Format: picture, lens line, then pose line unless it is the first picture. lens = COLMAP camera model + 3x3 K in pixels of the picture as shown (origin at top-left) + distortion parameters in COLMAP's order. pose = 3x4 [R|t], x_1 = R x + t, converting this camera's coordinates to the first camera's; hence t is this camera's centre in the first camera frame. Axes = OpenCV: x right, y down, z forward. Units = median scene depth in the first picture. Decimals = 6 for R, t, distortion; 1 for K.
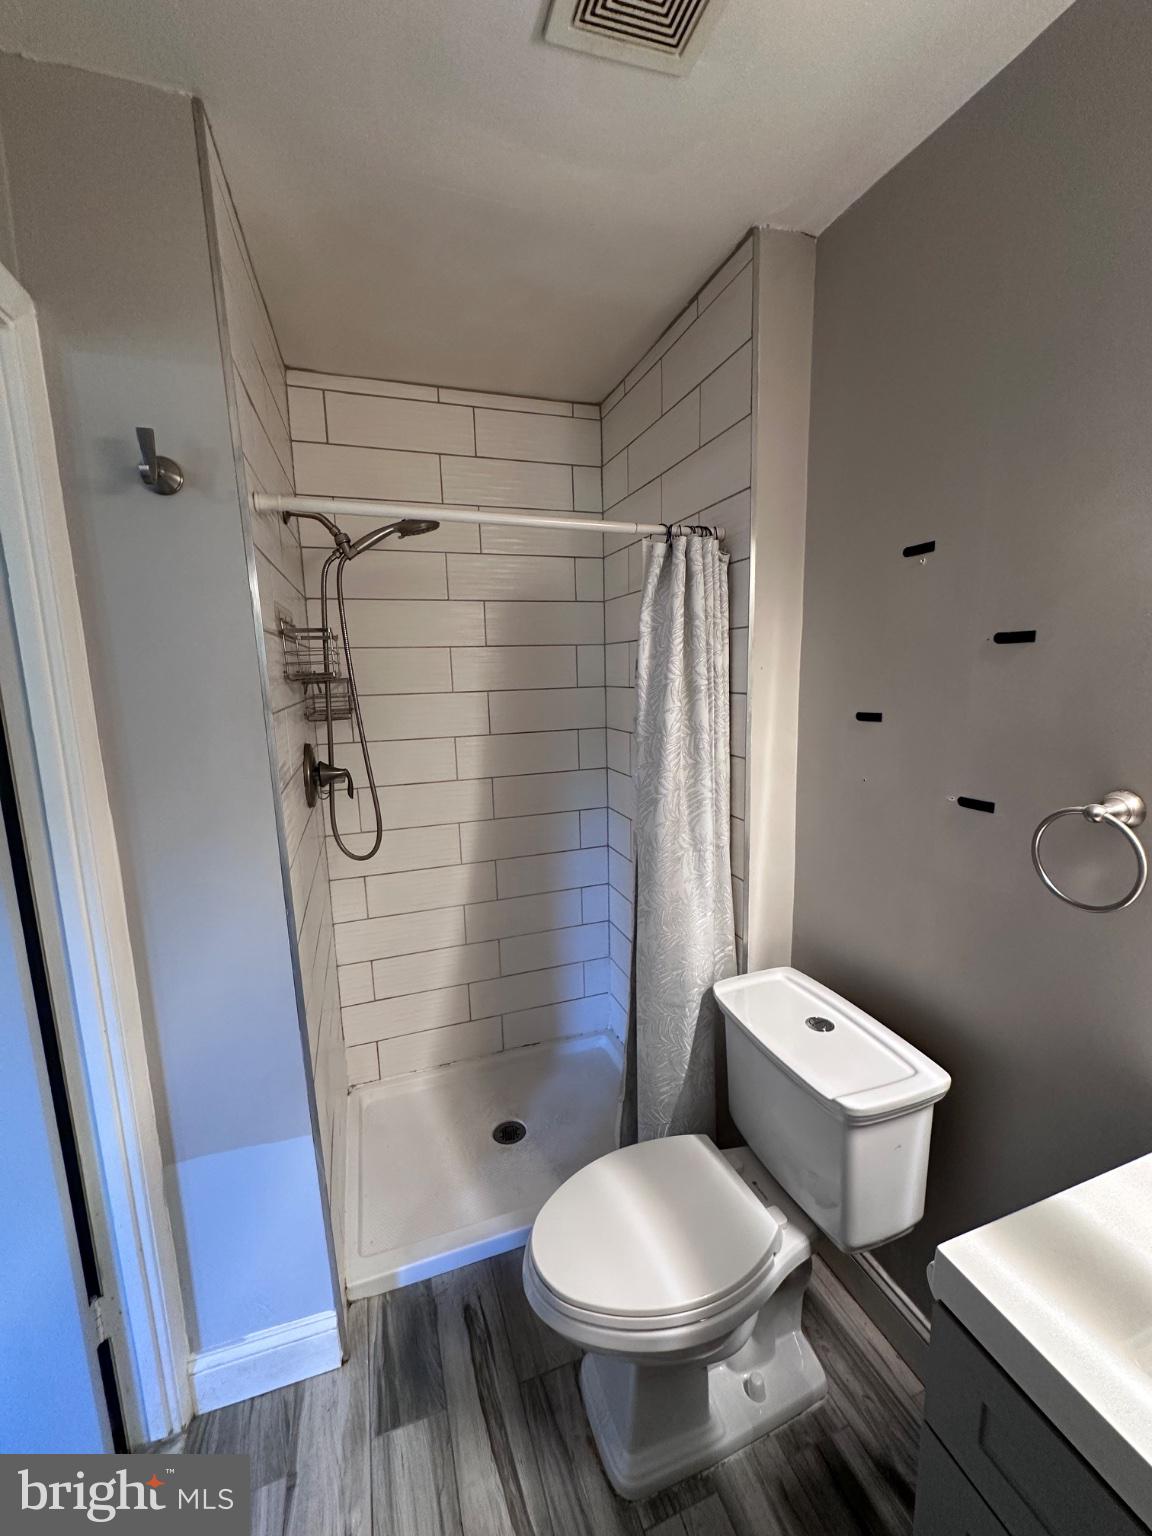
lens RADIAL K [[615.2, 0, 578.2], [0, 615.2, 769.2], [0, 0, 1]] dist [-0.003625, 0.002040]
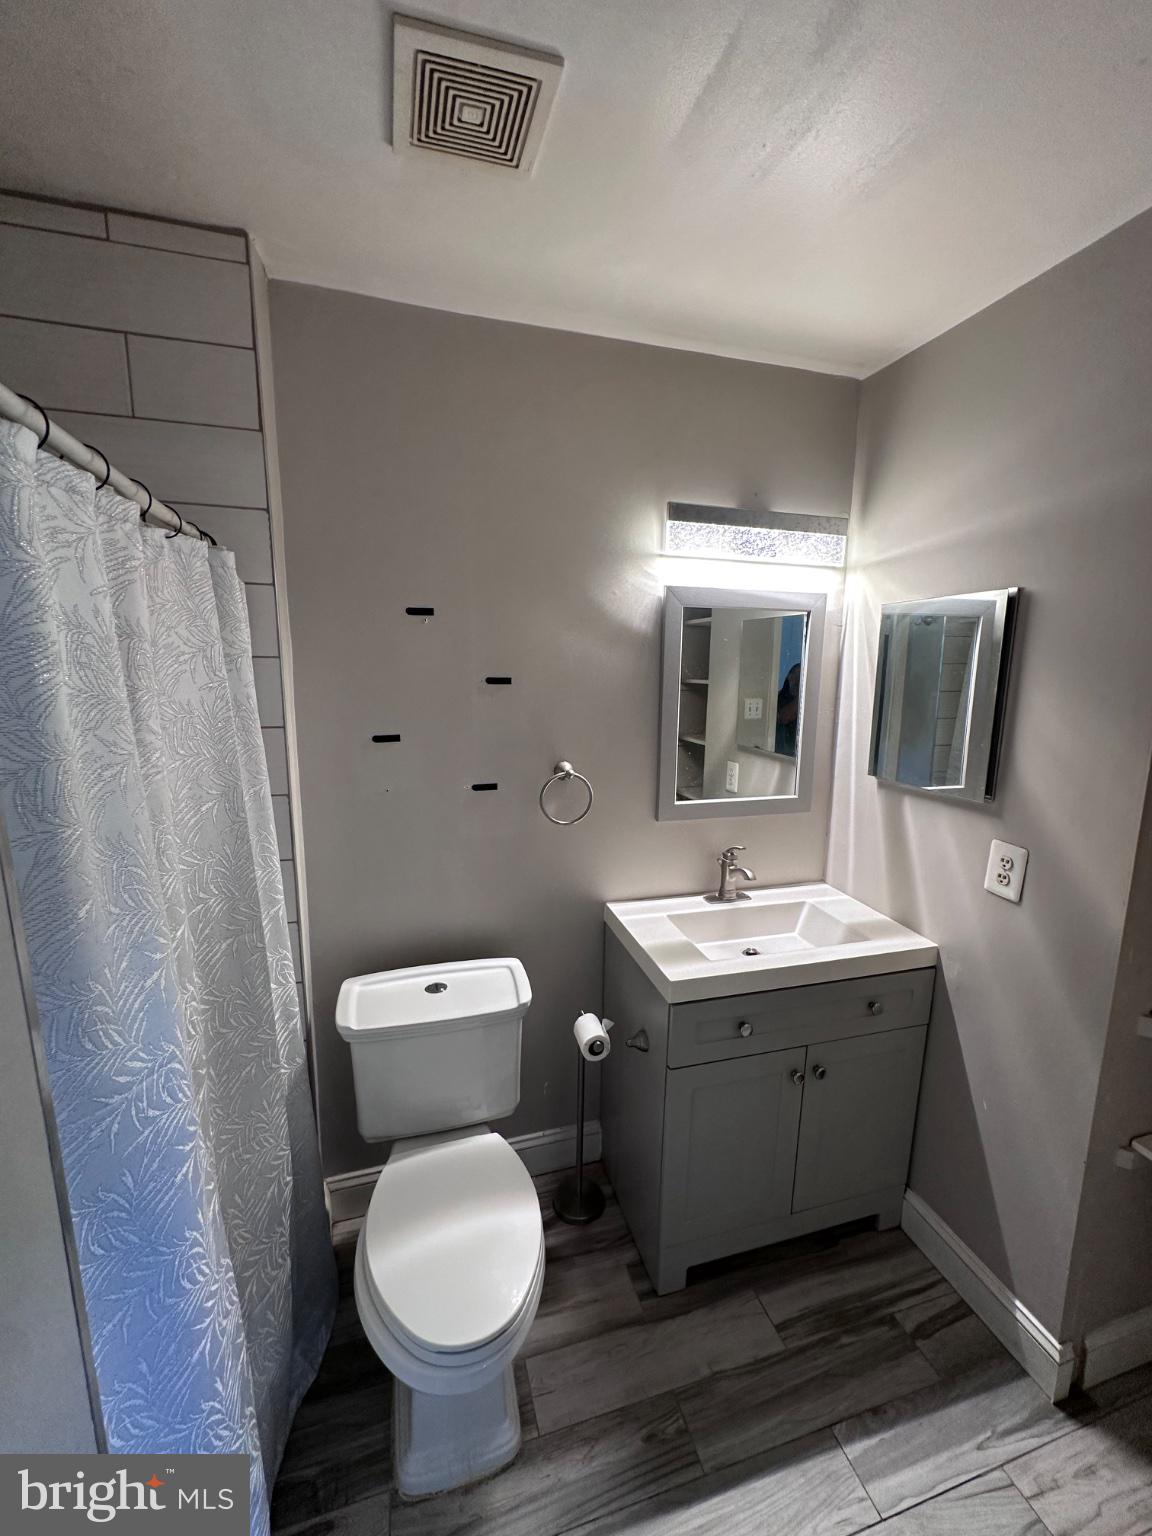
lens RADIAL K [[615.2, 0, 578.2], [0, 615.2, 769.2], [0, 0, 1]] dist [-0.003625, 0.002040]
pose [[0.047759, -0.134775, 0.989725, -0.847747], [0.147038, 0.981009, 0.126493, -0.144458], [-0.987977, 0.139486, 0.066669, 0.646241]]
